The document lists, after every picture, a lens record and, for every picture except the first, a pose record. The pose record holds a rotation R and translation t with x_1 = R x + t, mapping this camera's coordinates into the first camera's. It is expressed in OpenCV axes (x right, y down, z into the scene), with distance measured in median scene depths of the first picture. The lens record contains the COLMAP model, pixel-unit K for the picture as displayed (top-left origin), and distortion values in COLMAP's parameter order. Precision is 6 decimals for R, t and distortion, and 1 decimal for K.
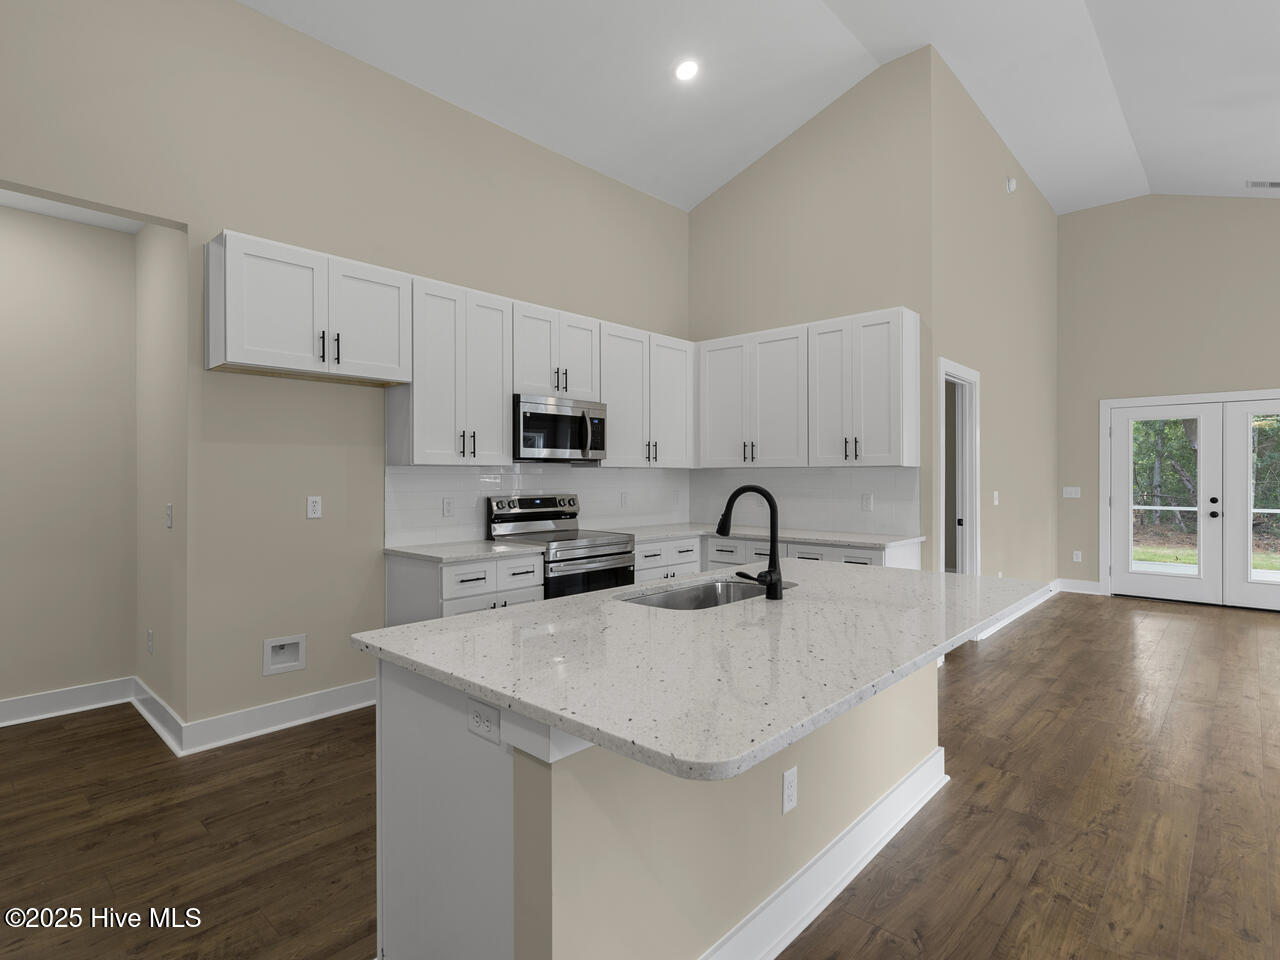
lens RADIAL K [[654.2, 0, 643.2], [0, 654.2, 471.1], [0, 0, 1]] dist [0.003463, 0.000241]
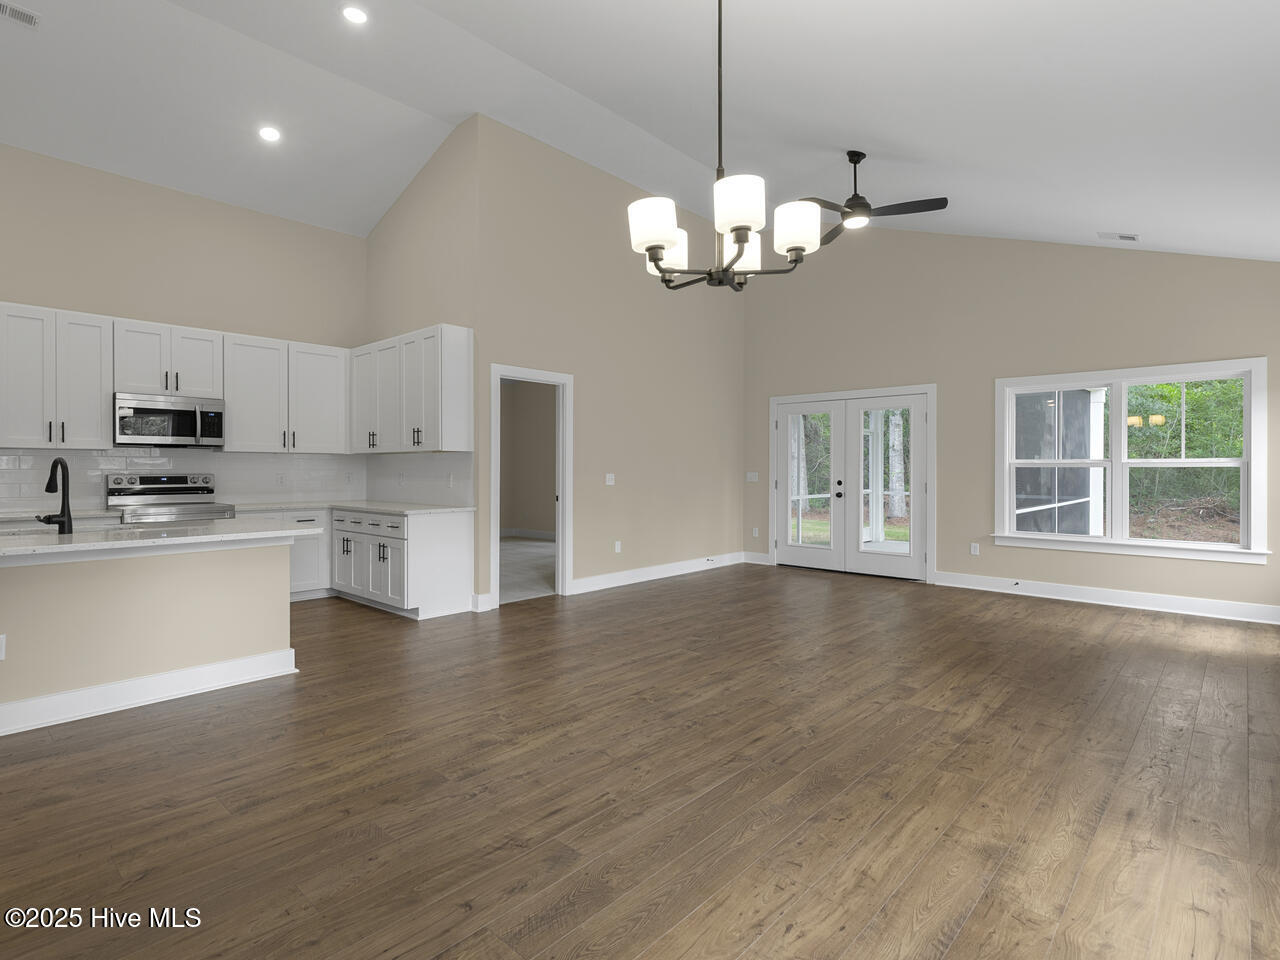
lens RADIAL K [[654.2, 0, 643.2], [0, 654.2, 471.1], [0, 0, 1]] dist [0.003463, 0.000241]
pose [[0.999980, 0.001037, 0.006300, 0.688192], [-0.001095, 0.999957, 0.009165, 0.017594], [-0.006290, -0.009172, 0.999938, -0.229844]]
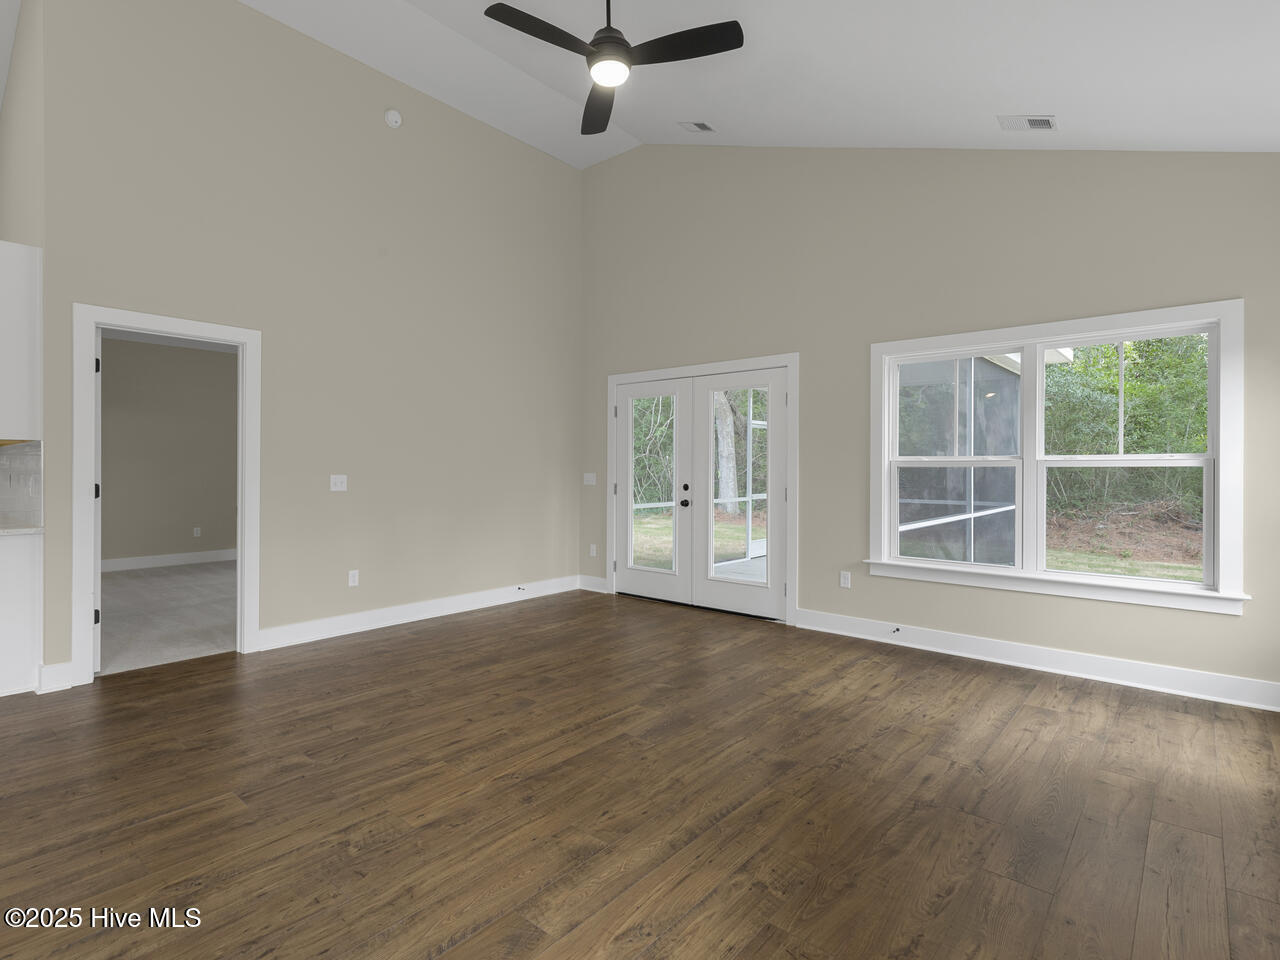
lens RADIAL K [[649.0, 0, 643.0], [0, 649.0, 469.9], [0, 0, 1]] dist [0.005575, 0.000443]
pose [[0.999064, 0.002522, 0.043173, 1.042907], [-0.002833, 0.999970, 0.007144, 0.020075], [-0.043153, -0.007259, 0.999042, 0.166770]]
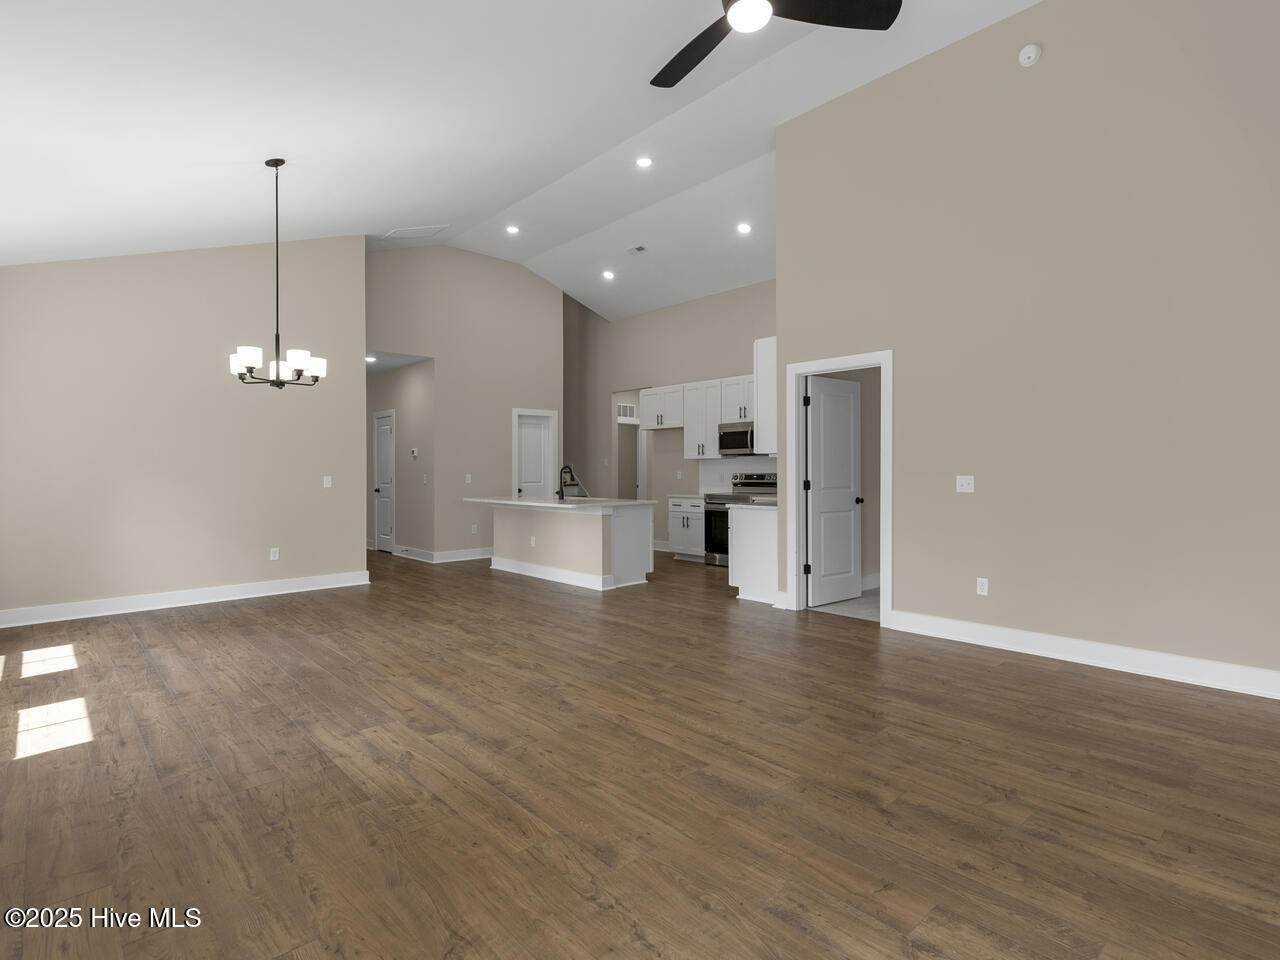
lens RADIAL K [[654.2, 0, 643.2], [0, 654.2, 471.1], [0, 0, 1]] dist [0.003463, 0.000241]
pose [[-0.076066, 0.002221, -0.997100, 1.612327], [0.009699, 0.999952, 0.001487, 0.023206], [0.997056, -0.009558, -0.076084, 0.770180]]
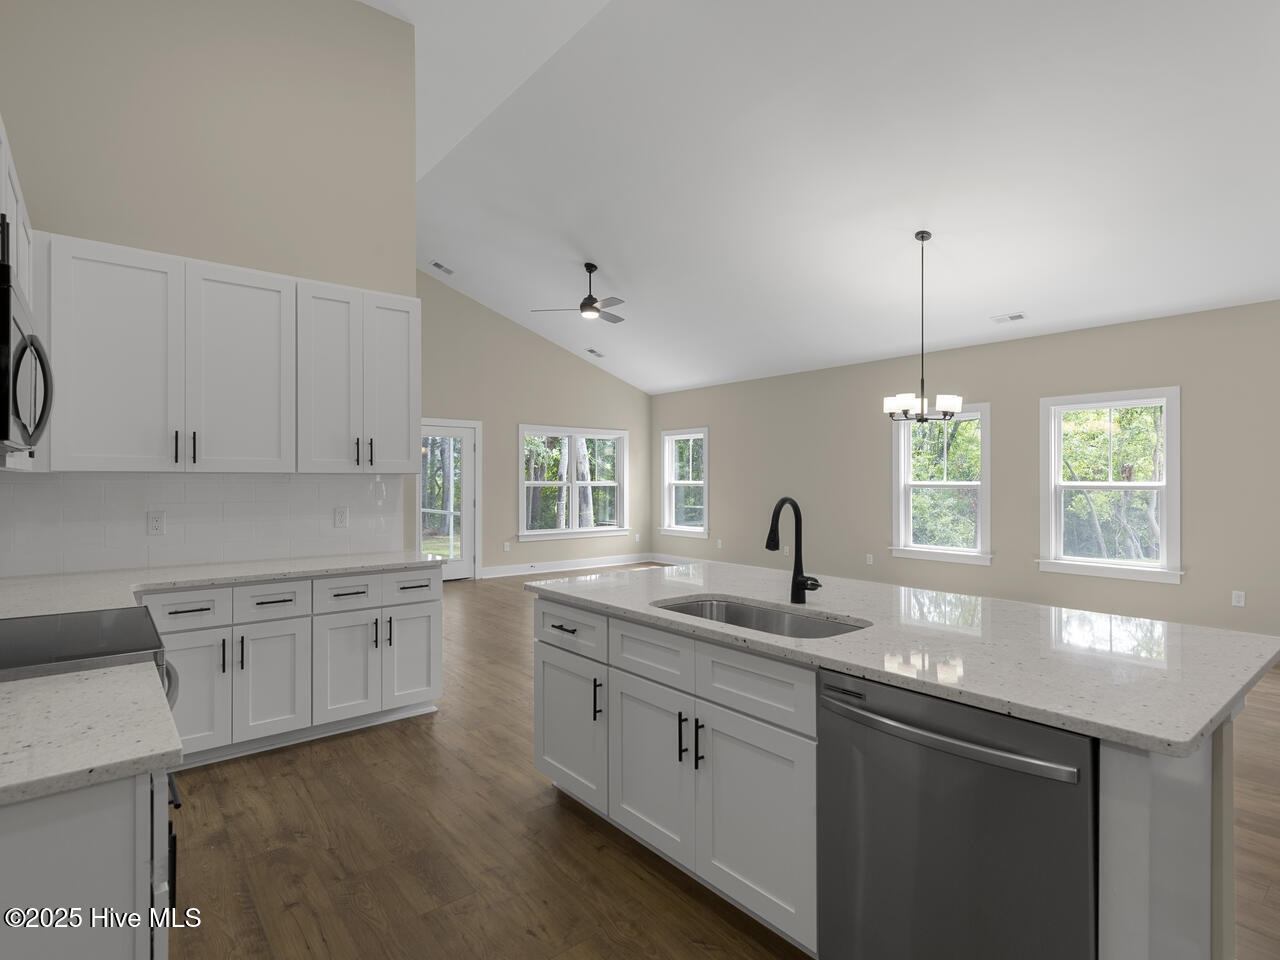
lens RADIAL K [[657.5, 0, 632.0], [0, 657.5, 477.2], [0, 0, 1]] dist [0.000761, -0.000874]
pose [[0.147312, 0.004300, 0.989081, -0.416182], [-0.005832, 0.999977, -0.003479, -0.001483], [-0.989073, -0.005256, 0.147334, 0.509321]]
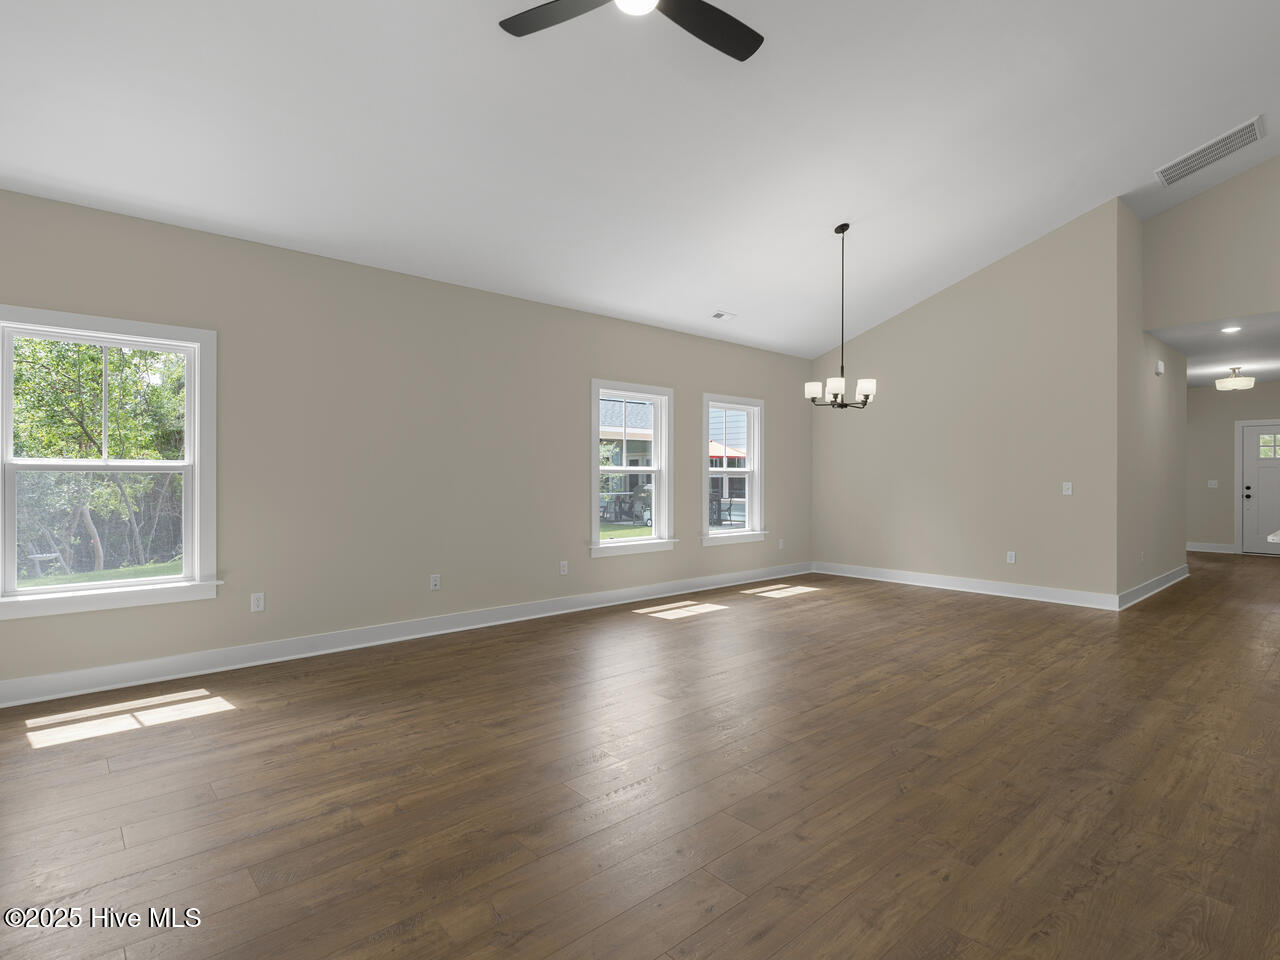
lens RADIAL K [[654.7, 0, 640.0], [0, 654.7, 480.0], [0, 0, 1]] dist [0.014129, -0.007664]
pose [[-0.995402, -0.002304, 0.095753, 0.981131], [-0.002306, 0.999997, 0.000098, 0.026027], [-0.095753, -0.000123, -0.995405, 1.359713]]
